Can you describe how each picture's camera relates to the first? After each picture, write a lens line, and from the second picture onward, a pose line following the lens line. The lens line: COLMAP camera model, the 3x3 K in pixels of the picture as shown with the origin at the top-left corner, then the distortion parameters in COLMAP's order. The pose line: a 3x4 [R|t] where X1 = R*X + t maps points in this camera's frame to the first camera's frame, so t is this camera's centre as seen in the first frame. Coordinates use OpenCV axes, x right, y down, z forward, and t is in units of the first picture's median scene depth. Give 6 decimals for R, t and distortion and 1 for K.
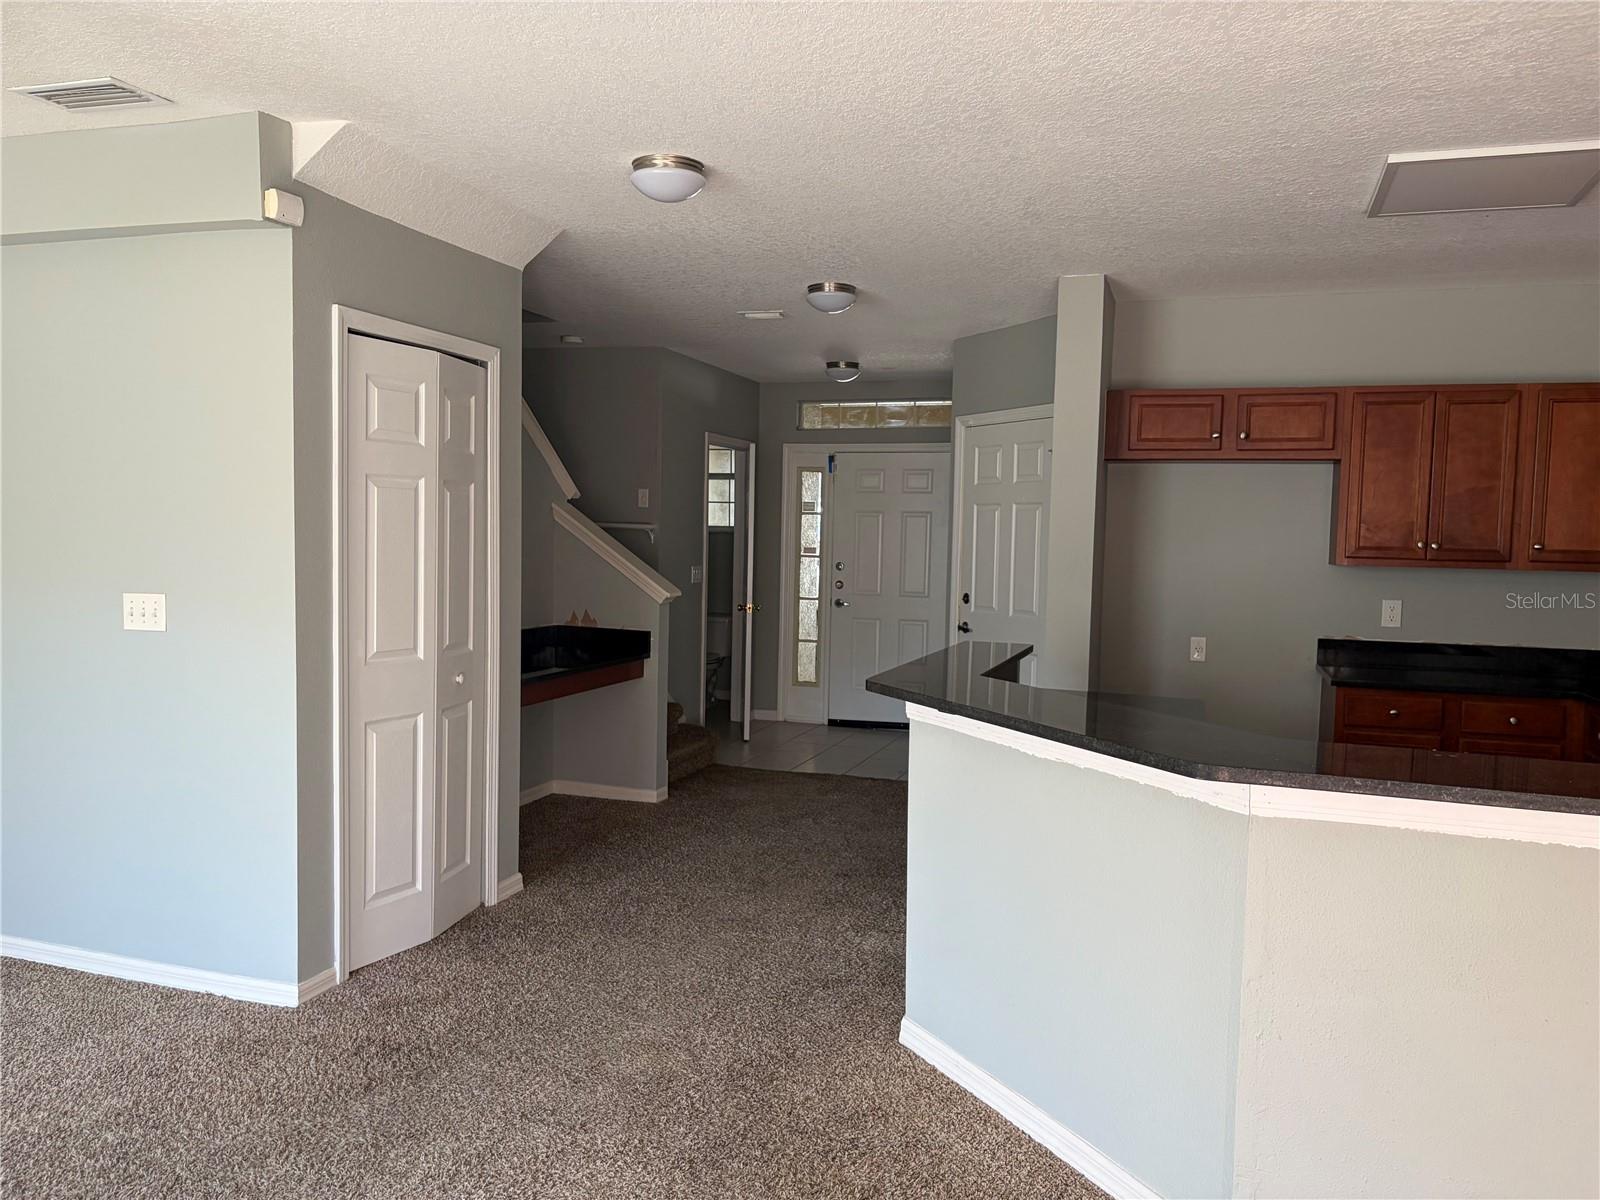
lens RADIAL K [[1245.3, 0, 800.0], [0, 1245.3, 600.0], [0, 0, 1]] dist [0.002237, -0.000524]
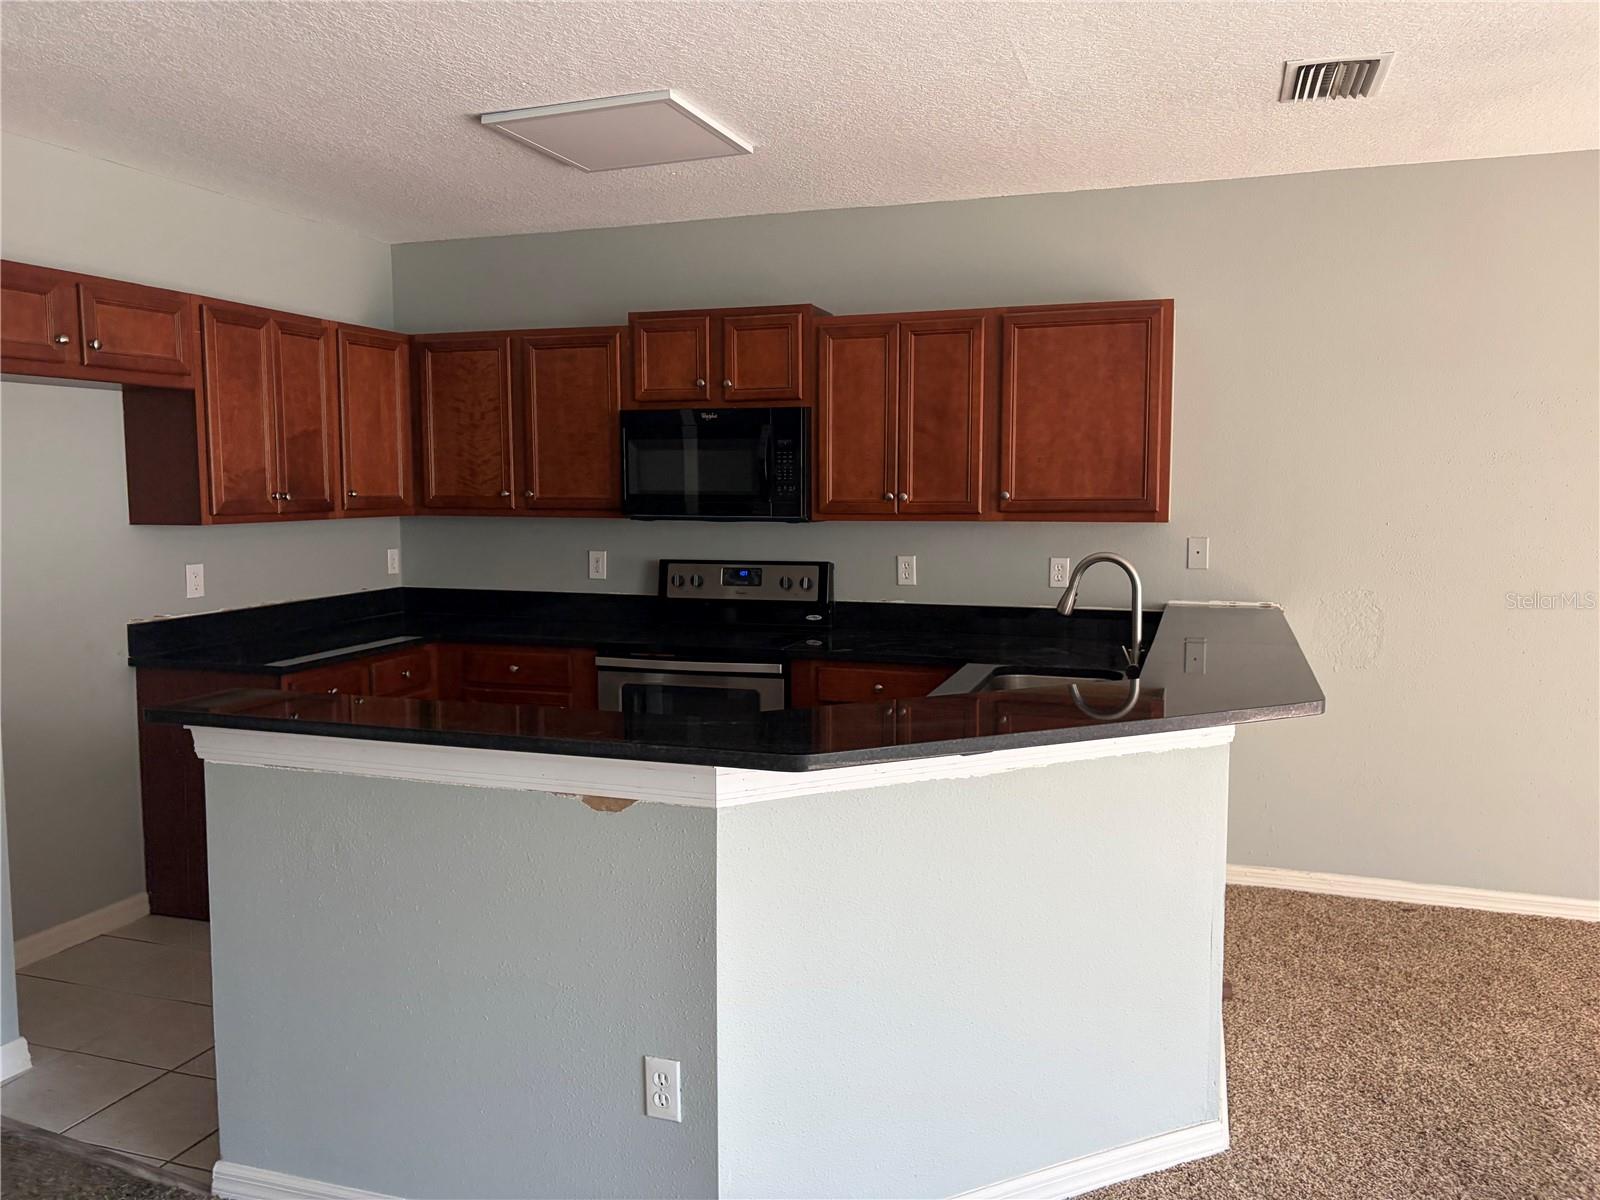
lens RADIAL K [[1245.3, 0, 800.0], [0, 1245.3, 600.0], [0, 0, 1]] dist [0.002237, -0.000524]
pose [[-0.006373, -0.111156, 0.993783, -0.362845], [0.055713, 0.992220, 0.111339, -0.048345], [-0.998427, 0.056076, -0.000131, 0.646182]]
